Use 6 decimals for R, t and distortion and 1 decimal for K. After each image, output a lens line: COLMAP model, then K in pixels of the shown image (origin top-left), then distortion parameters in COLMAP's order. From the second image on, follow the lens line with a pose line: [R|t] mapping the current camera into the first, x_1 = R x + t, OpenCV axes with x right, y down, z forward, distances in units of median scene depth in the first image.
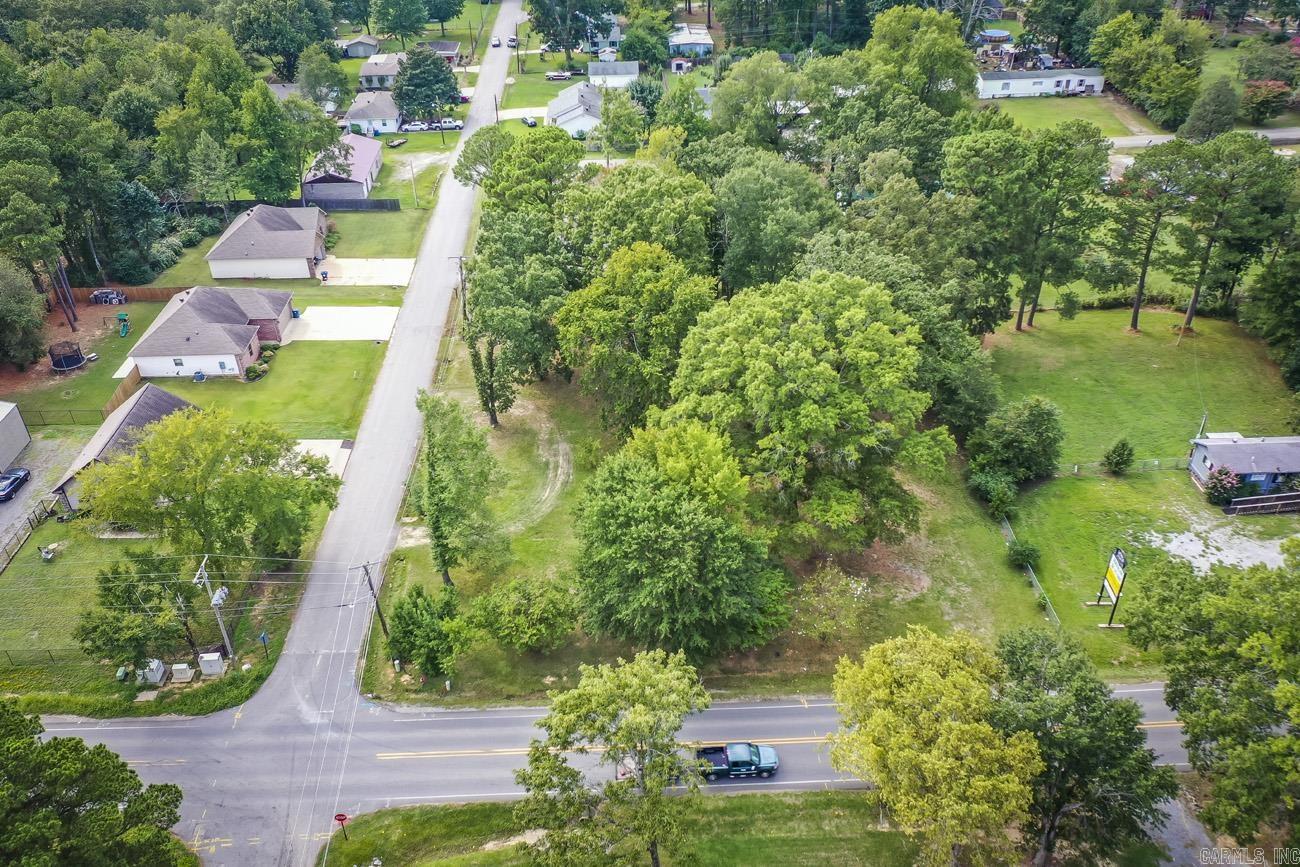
lens RADIAL K [[1009.5, 0, 650.0], [0, 1009.5, 433.5], [0, 0, 1]] dist [0.019621, 0.008504]
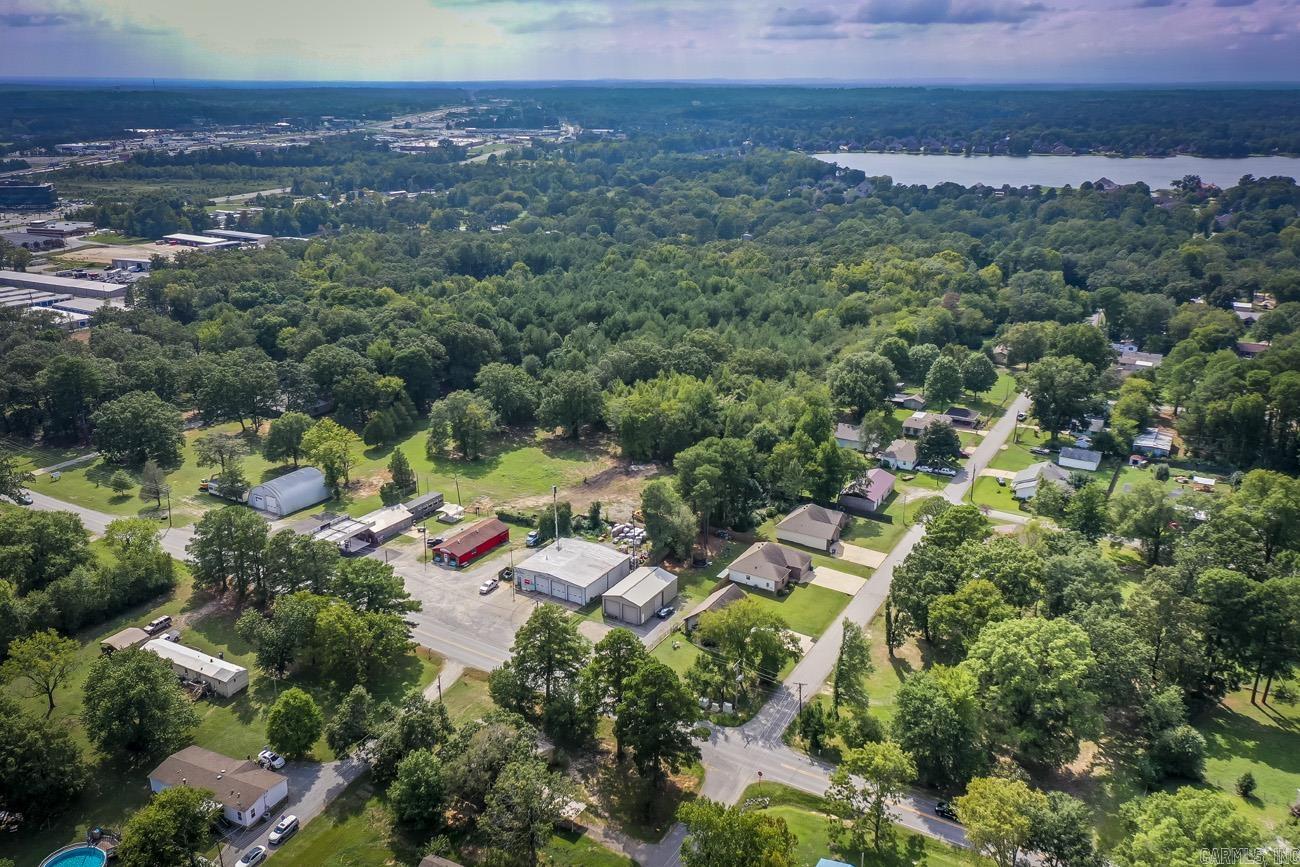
lens RADIAL K [[1009.5, 0, 650.0], [0, 1009.5, 433.5], [0, 0, 1]] dist [0.019621, 0.008504]
pose [[0.837680, 0.184830, -0.513936, 0.256340], [-0.311784, 0.934431, -0.172132, 0.050888], [0.448422, 0.304429, 0.840381, -0.633550]]
